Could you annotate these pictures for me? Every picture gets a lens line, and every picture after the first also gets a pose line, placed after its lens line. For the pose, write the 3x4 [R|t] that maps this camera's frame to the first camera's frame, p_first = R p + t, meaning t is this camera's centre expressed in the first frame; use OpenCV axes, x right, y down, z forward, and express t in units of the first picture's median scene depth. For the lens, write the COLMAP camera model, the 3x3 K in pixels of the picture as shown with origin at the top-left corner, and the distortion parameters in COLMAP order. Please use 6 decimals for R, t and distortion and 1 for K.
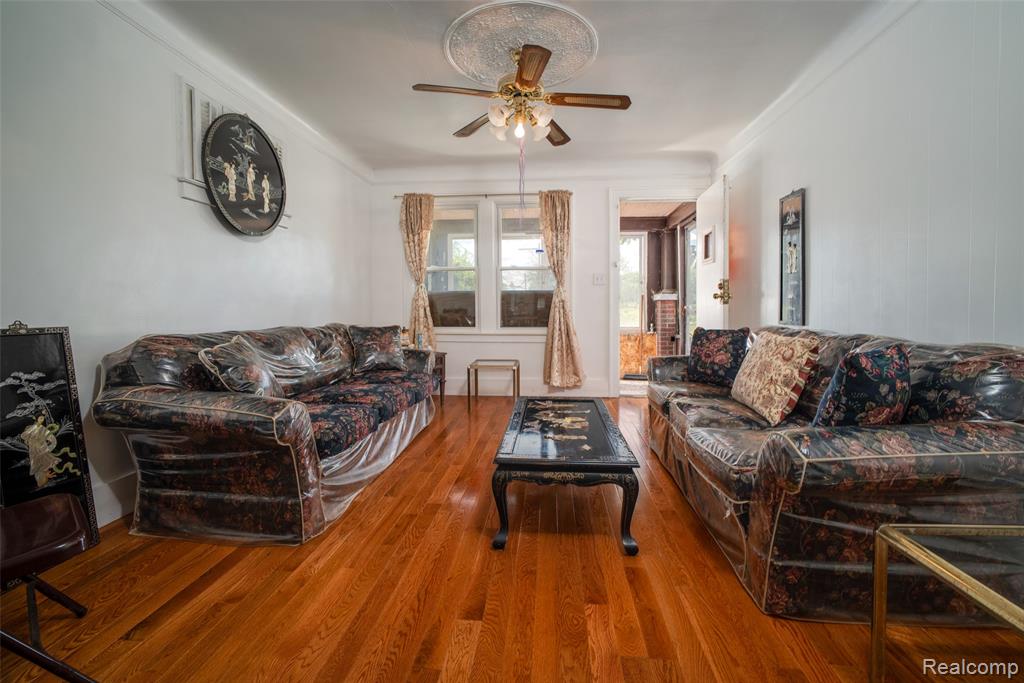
lens RADIAL K [[432.9, 0, 509.8], [0, 432.9, 311.7], [0, 0, 1]] dist [-0.000577, 0.000144]
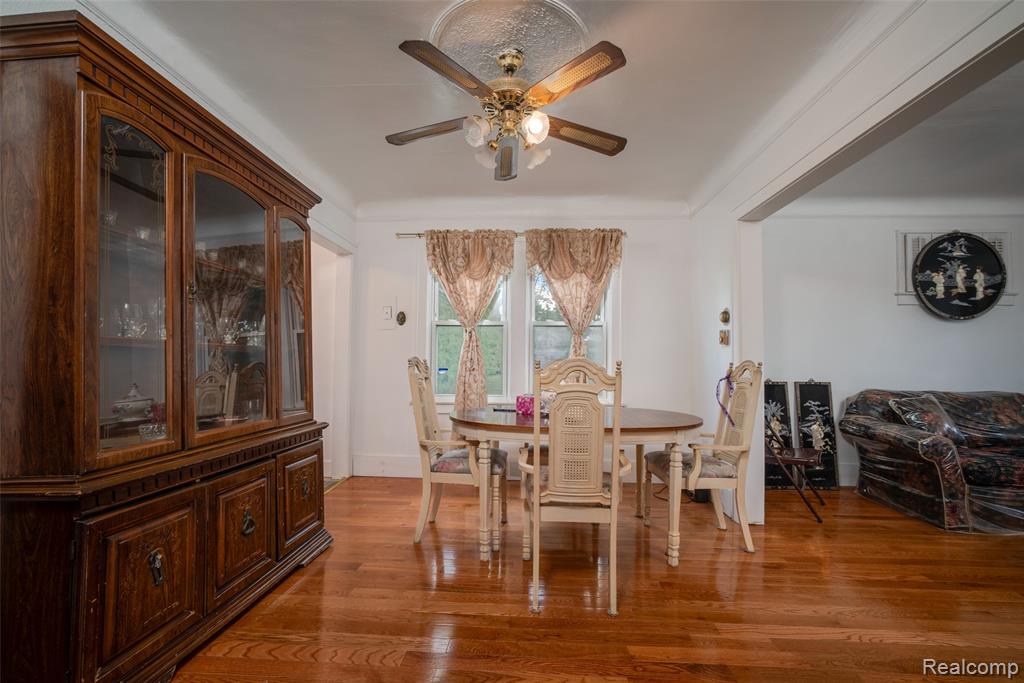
lens RADIAL K [[459.6, 0, 507.5], [0, 459.6, 357.7], [0, 0, 1]] dist [0.000266, 0.000658]
pose [[0.052752, -0.007481, -0.998580, 0.825475], [-0.024859, 0.999652, -0.008803, -0.018511], [0.998298, 0.025288, 0.052547, -0.501711]]
